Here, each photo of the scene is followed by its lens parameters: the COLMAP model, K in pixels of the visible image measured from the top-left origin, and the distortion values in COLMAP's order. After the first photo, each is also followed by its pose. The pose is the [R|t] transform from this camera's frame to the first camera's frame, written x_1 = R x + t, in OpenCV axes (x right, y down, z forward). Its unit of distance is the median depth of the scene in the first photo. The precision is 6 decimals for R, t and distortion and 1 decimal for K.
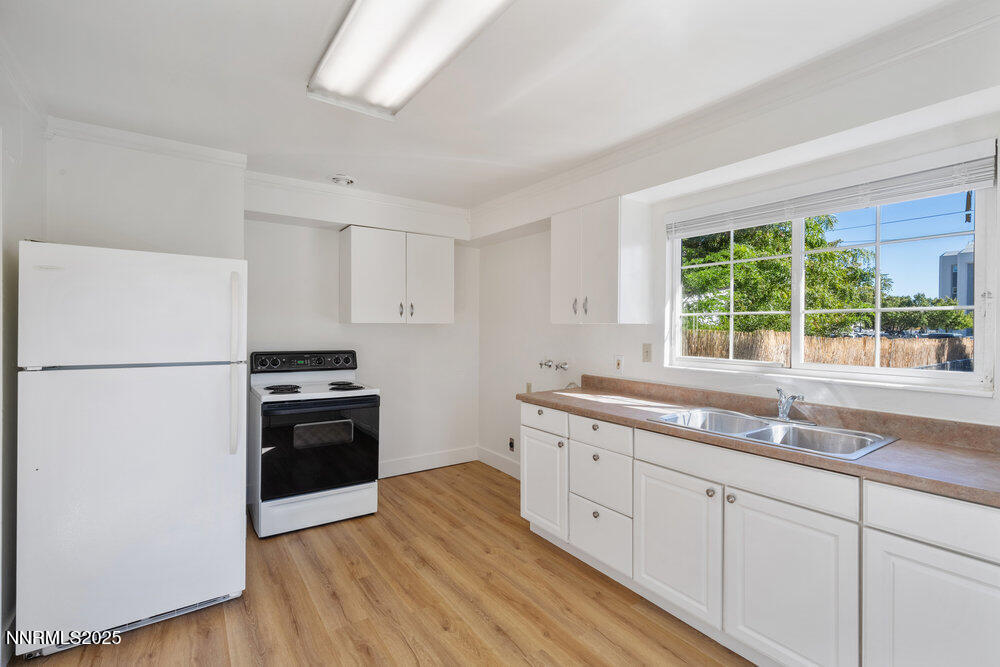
lens RADIAL K [[454.5, 0, 502.0], [0, 454.5, 328.9], [0, 0, 1]] dist [-0.010512, 0.003541]
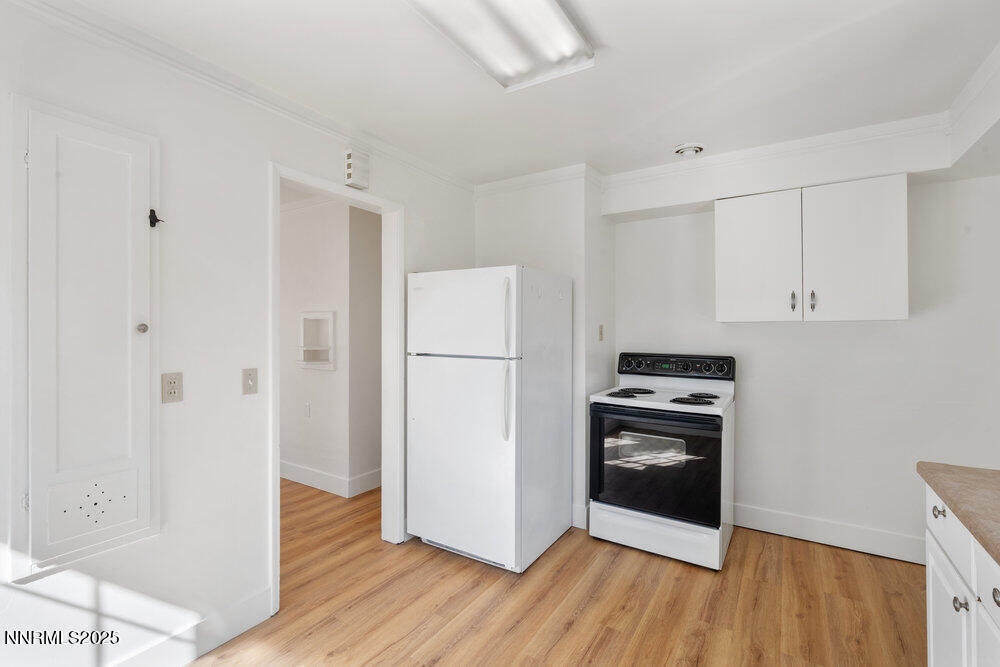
lens RADIAL K [[454.5, 0, 506.6], [0, 454.5, 328.2], [0, 0, 1]] dist [-0.010512, 0.003541]
pose [[0.369842, -0.009153, -0.929050, 0.308817], [-0.001712, 0.999943, -0.010533, 0.007916], [0.929093, 0.005486, 0.369805, 0.402472]]
